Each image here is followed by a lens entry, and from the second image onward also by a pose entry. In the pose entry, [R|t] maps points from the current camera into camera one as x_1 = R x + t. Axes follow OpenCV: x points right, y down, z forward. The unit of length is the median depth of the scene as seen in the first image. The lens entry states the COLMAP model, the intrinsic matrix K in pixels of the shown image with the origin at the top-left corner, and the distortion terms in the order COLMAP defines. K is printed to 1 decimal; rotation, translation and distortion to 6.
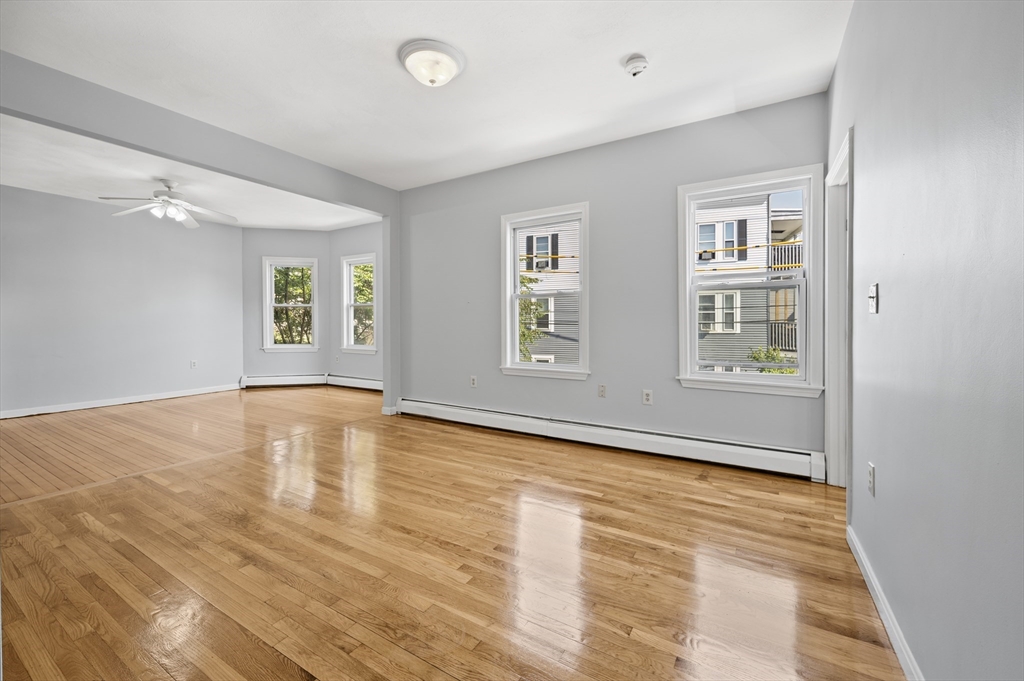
lens RADIAL K [[415.5, 0, 520.0], [0, 415.5, 328.0], [0, 0, 1]] dist [-0.003766, 0.000109]
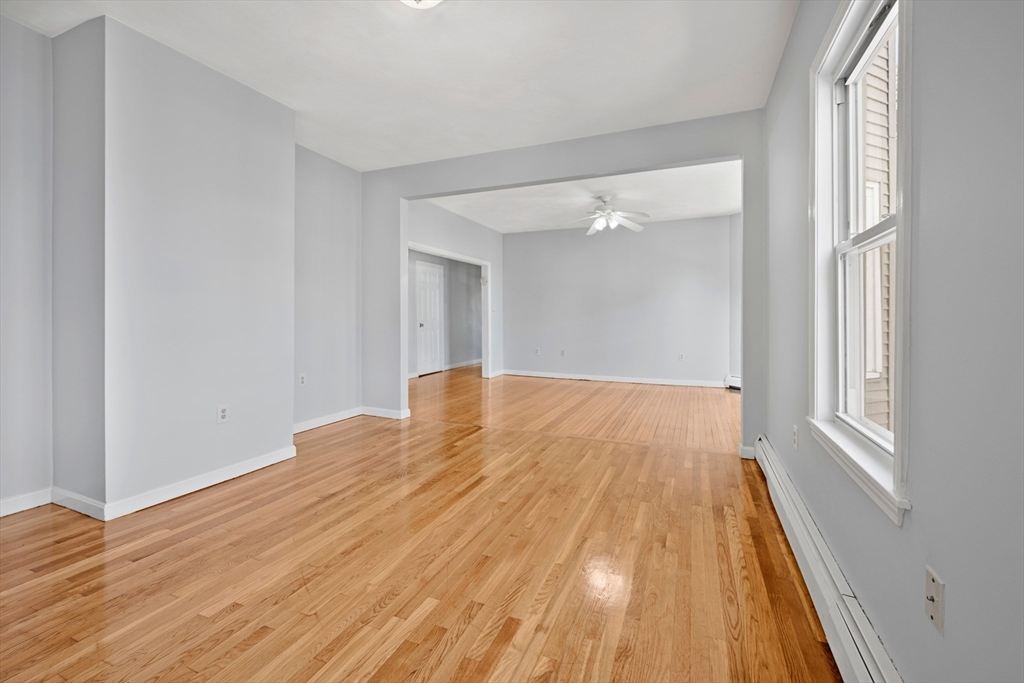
lens RADIAL K [[430.8, 0, 515.7], [0, 430.8, 318.2], [0, 0, 1]] dist [-0.000628, -0.000197]
pose [[0.140975, 0.001575, -0.990012, 0.353145], [-0.014293, 0.999898, -0.000444, -0.005076], [0.989910, 0.014213, 0.140983, 0.629202]]
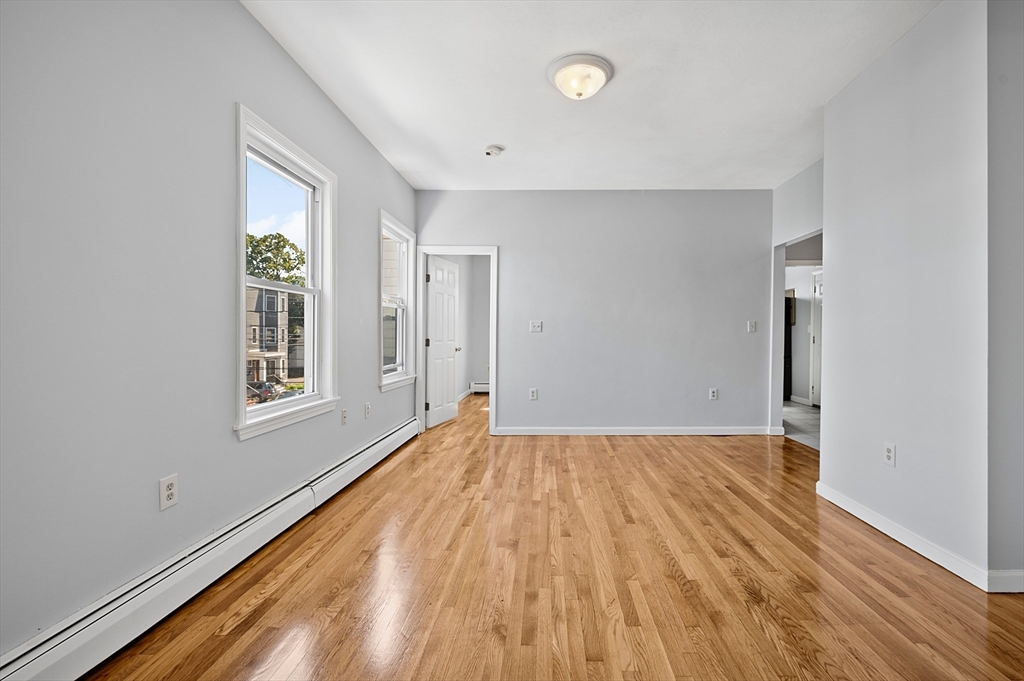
lens RADIAL K [[430.8, 0, 542.9], [0, 430.8, 334.8], [0, 0, 1]] dist [-0.000628, -0.000197]
pose [[-0.504464, 0.000854, 0.863432, -0.632258], [0.005580, 0.999982, 0.002270, -0.008422], [-0.863415, 0.005963, -0.504459, 0.944077]]
